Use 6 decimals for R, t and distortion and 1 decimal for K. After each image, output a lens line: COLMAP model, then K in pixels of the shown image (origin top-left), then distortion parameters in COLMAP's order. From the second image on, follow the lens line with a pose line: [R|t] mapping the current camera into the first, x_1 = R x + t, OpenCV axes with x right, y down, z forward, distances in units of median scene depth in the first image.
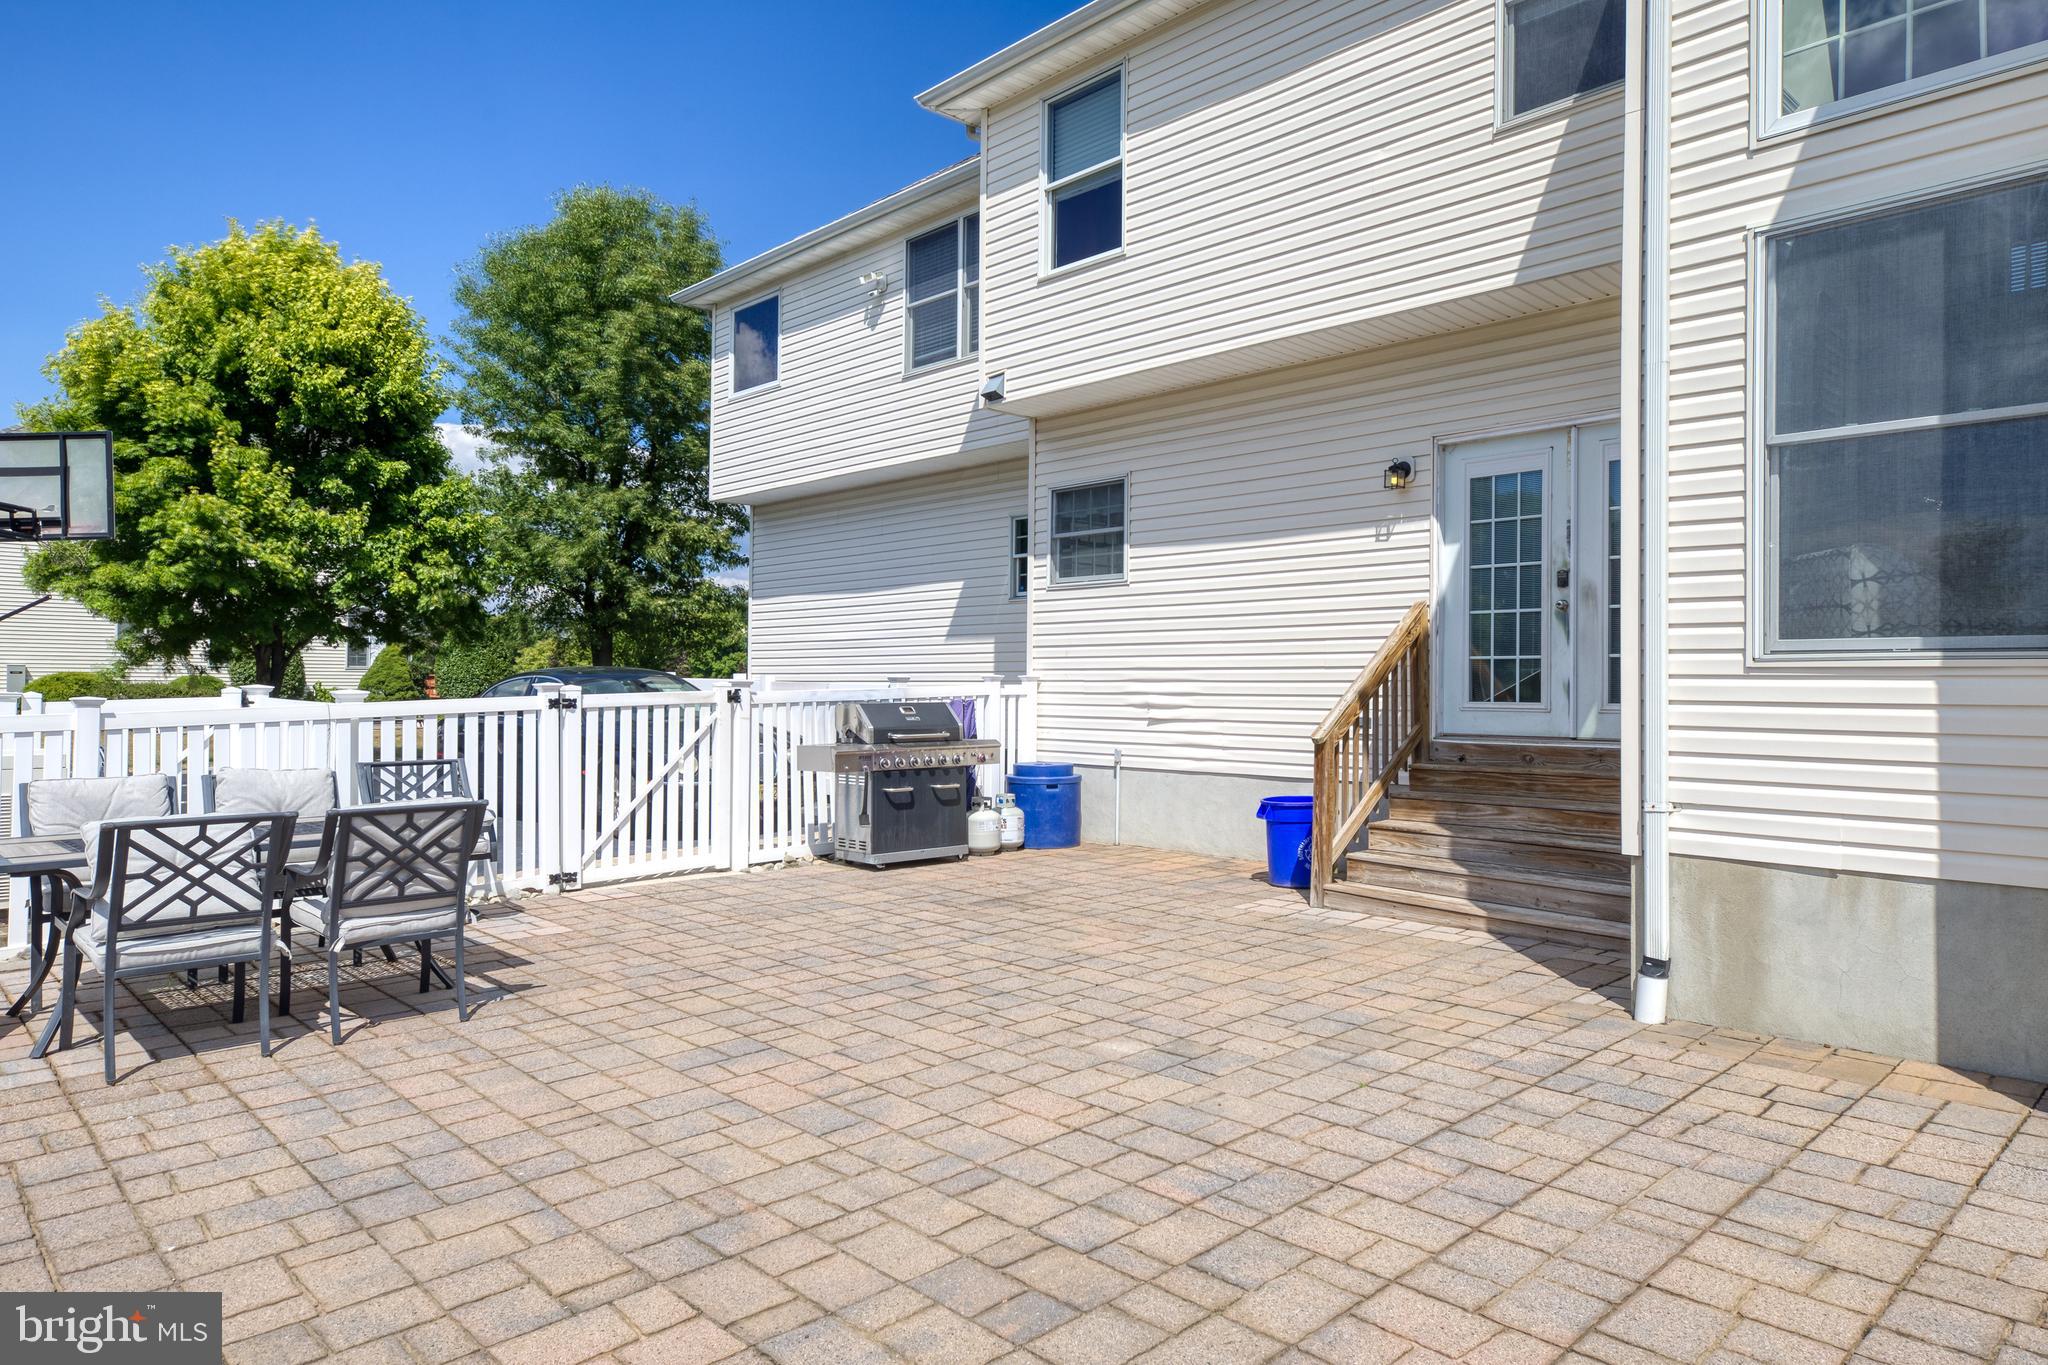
lens RADIAL K [[1260.8, 0, 1024.0], [0, 1260.8, 682.5], [0, 0, 1]] dist [0.006548, 0.001142]
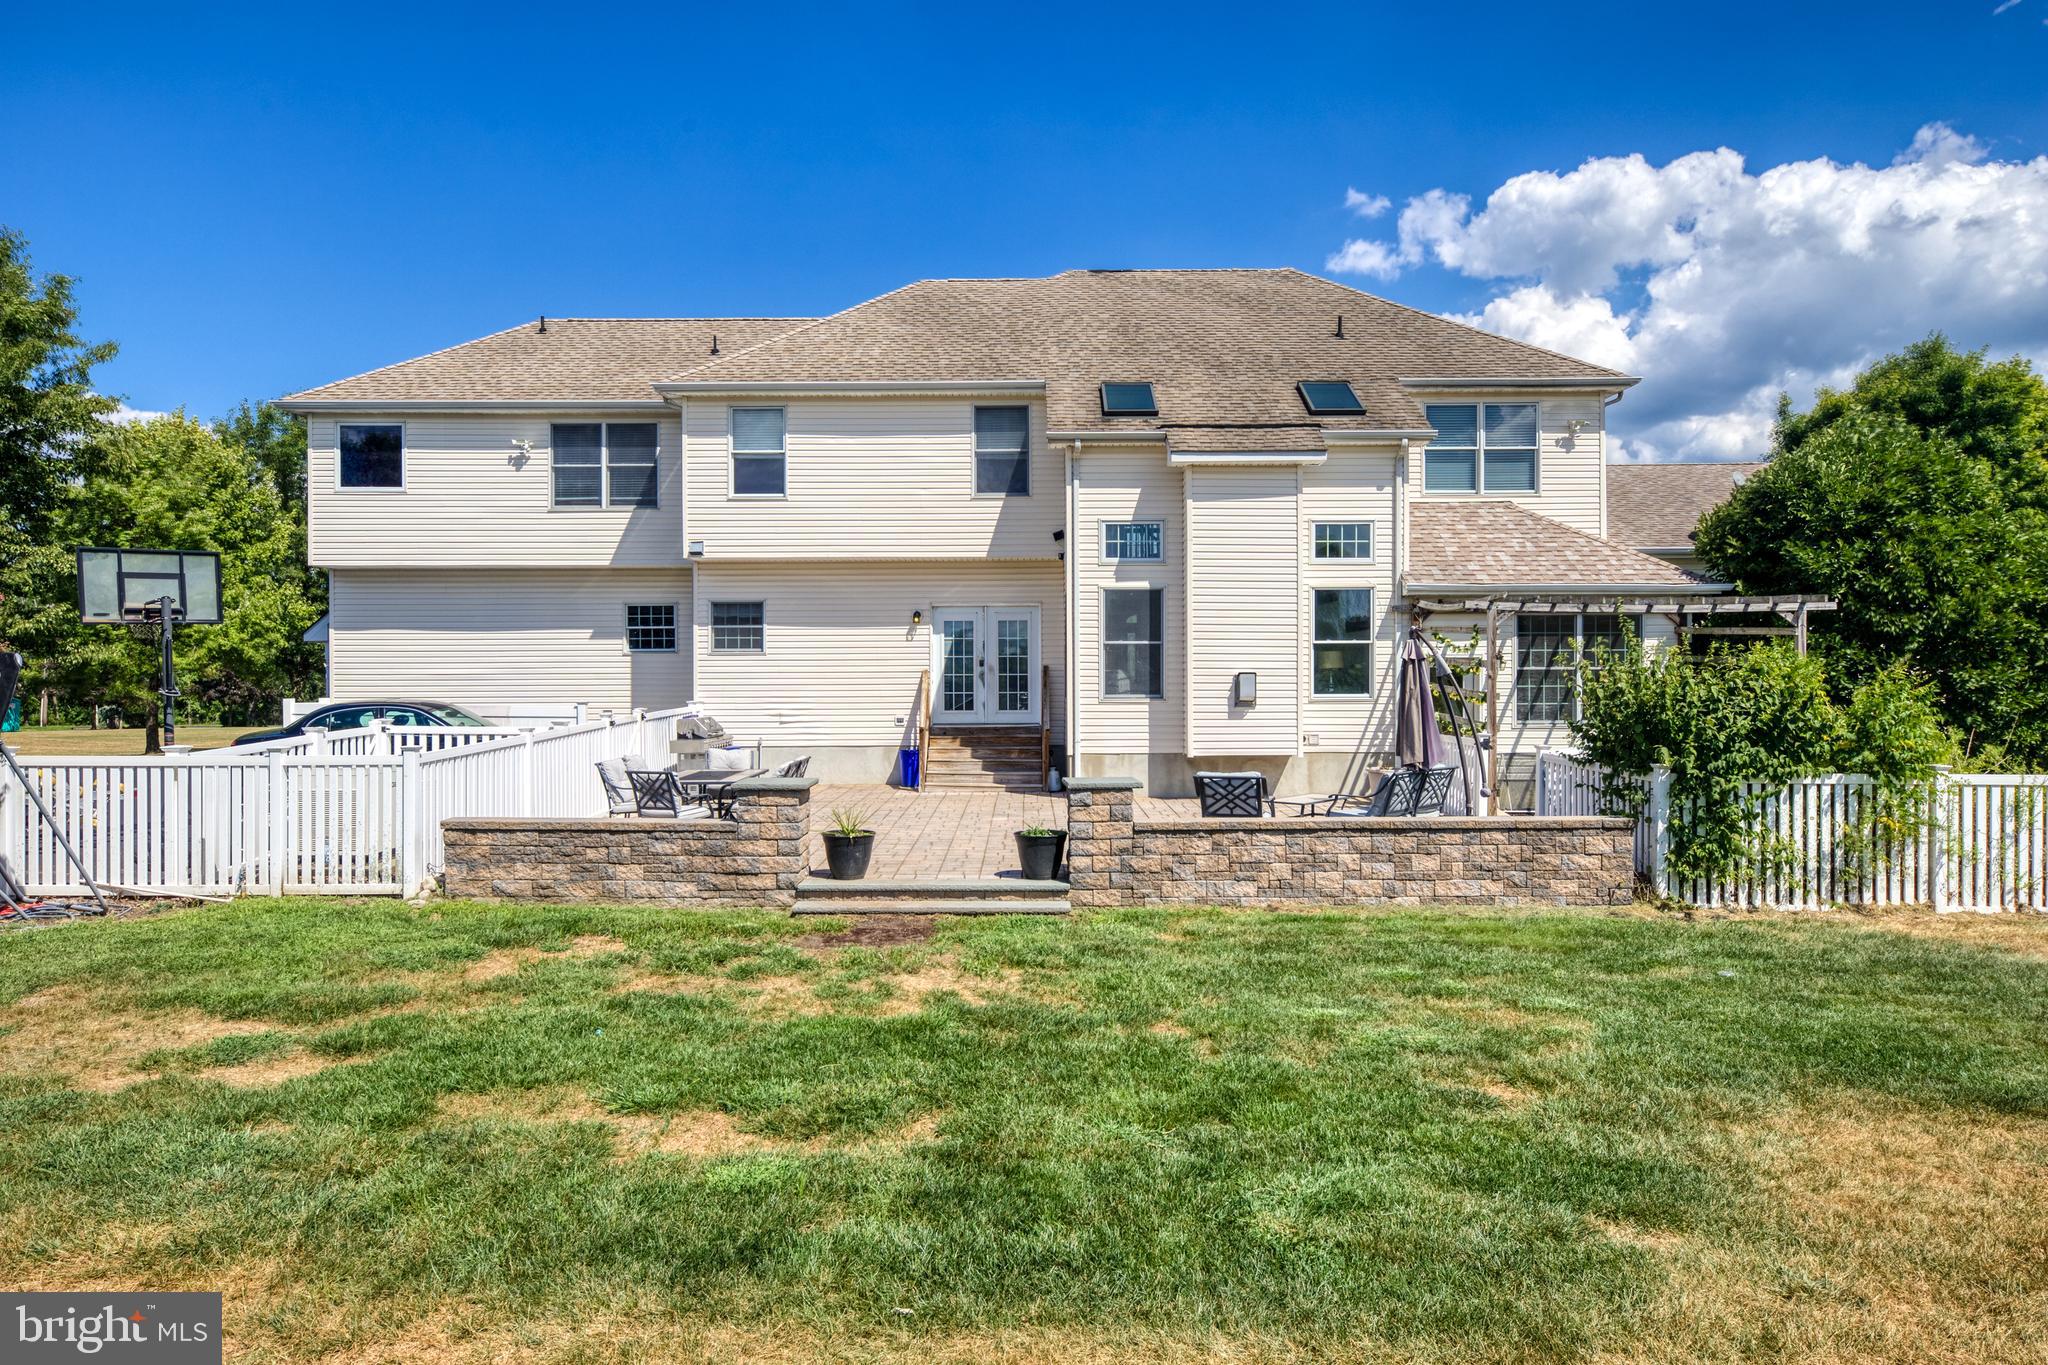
lens RADIAL K [[1226.7, 0, 1024.0], [0, 1226.7, 682.5], [0, 0, 1]] dist [0.007778, 0.003066]
pose [[0.694795, -0.009893, 0.719139, -1.311723], [0.005945, 0.999950, 0.008012, -0.060212], [-0.719183, -0.001291, 0.694820, -0.814187]]
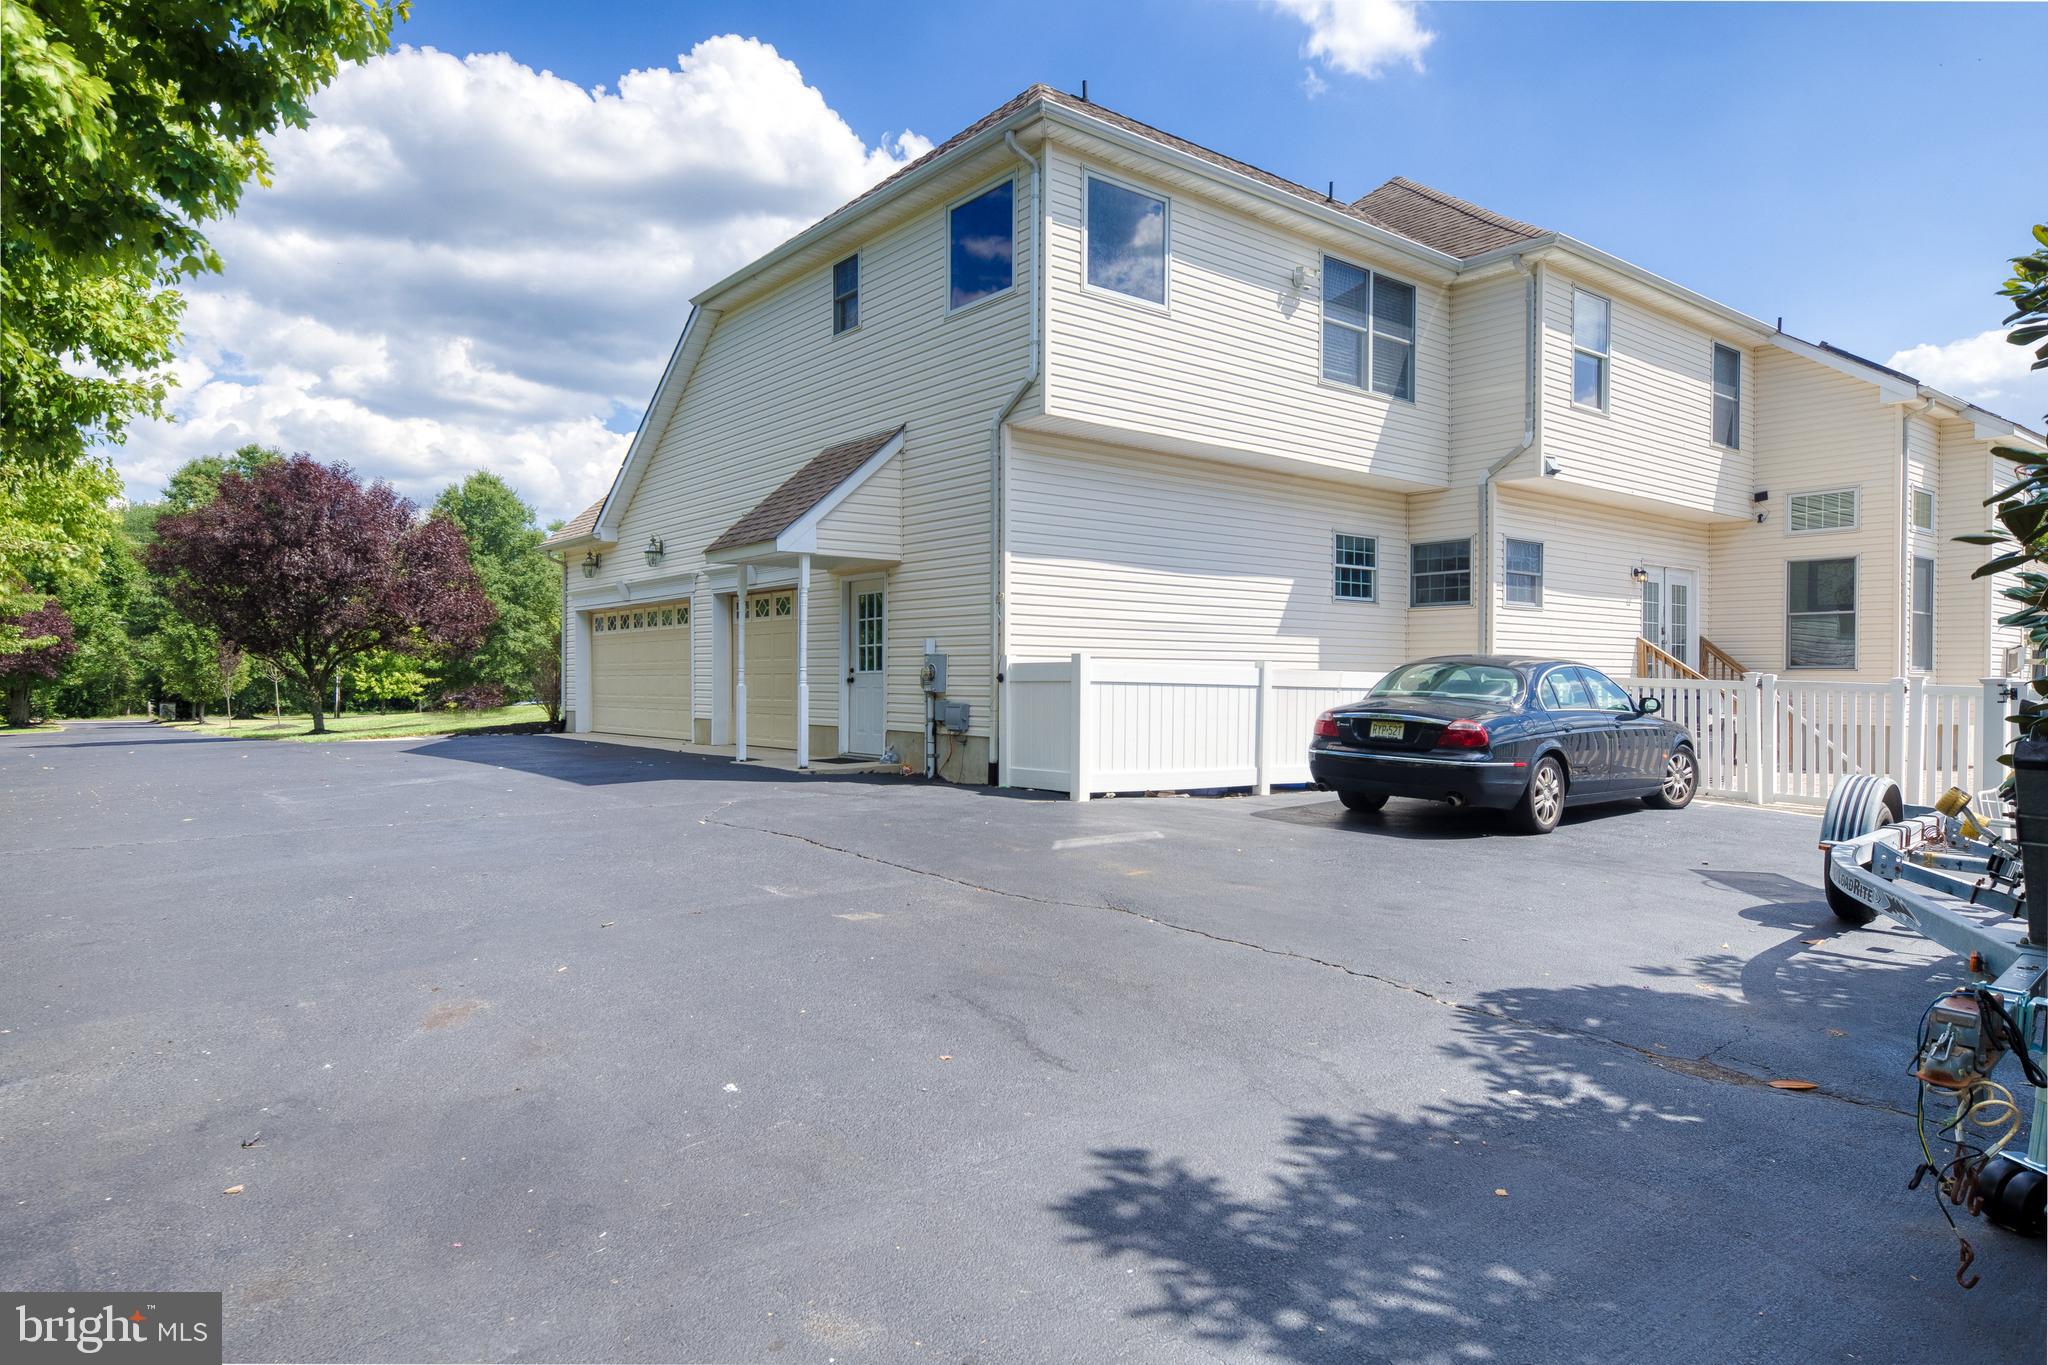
lens RADIAL K [[1260.8, 0, 1024.0], [0, 1260.8, 682.5], [0, 0, 1]] dist [0.006548, 0.001142]
pose [[0.091360, -0.005709, 0.995802, -1.950779], [-0.010373, 0.999924, 0.006684, 0.007290], [-0.995764, -0.010940, 0.091294, 1.911547]]
